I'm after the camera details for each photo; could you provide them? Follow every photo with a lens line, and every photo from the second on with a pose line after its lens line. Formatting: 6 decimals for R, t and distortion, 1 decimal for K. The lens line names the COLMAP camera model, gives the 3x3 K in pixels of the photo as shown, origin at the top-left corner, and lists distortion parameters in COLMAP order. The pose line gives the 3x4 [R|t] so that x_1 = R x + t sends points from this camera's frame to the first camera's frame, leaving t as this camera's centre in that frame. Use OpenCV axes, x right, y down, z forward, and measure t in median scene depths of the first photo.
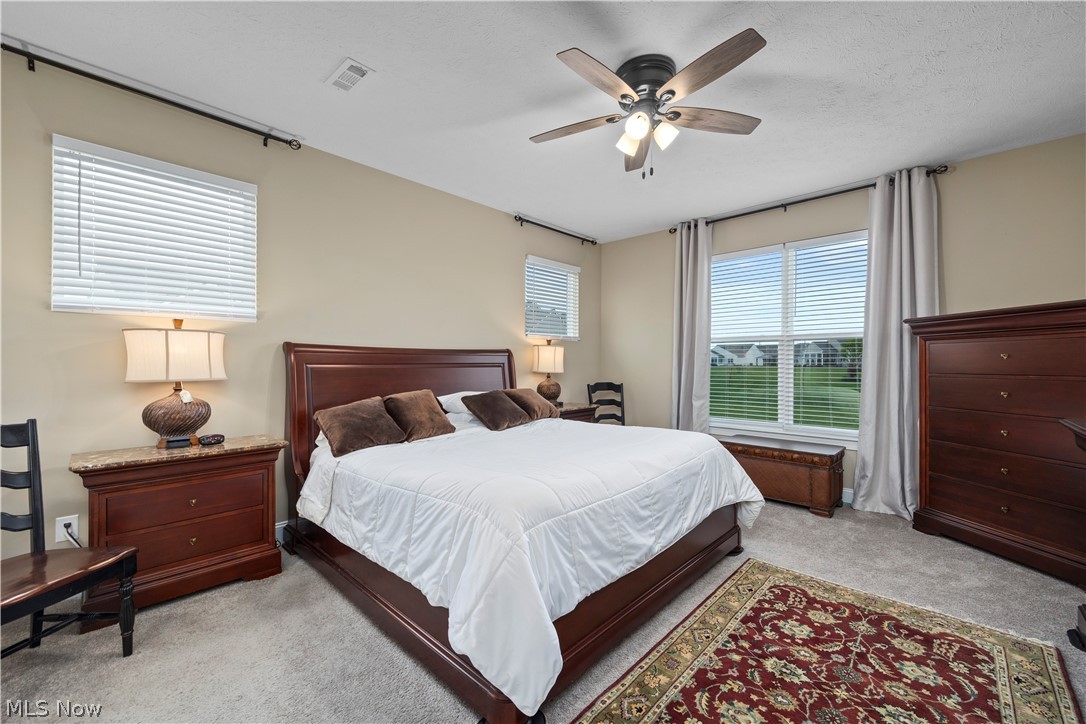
lens RADIAL K [[436.4, 0, 545.5], [0, 436.4, 366.6], [0, 0, 1]] dist [-0.004355, 0.001949]
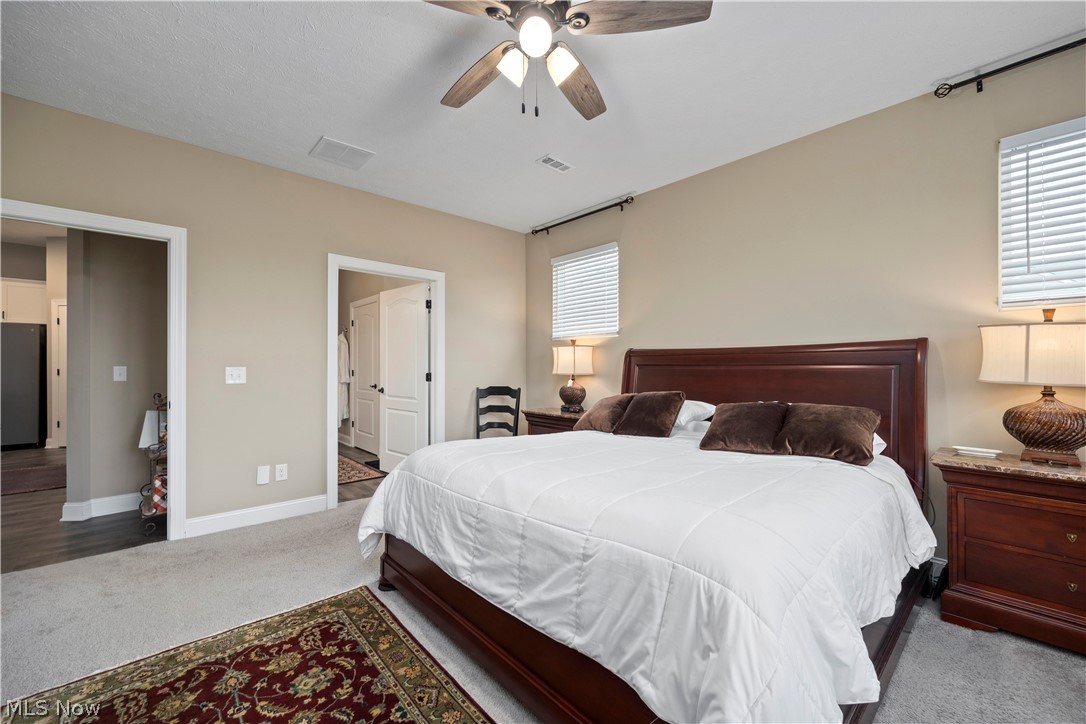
lens RADIAL K [[436.4, 0, 546.9], [0, 436.4, 363.9], [0, 0, 1]] dist [-0.004355, 0.001949]
pose [[-0.079192, -0.002410, -0.996856, 1.231361], [-0.004832, 0.999986, -0.002034, -0.007377], [0.996848, 0.004656, -0.079203, 1.366318]]
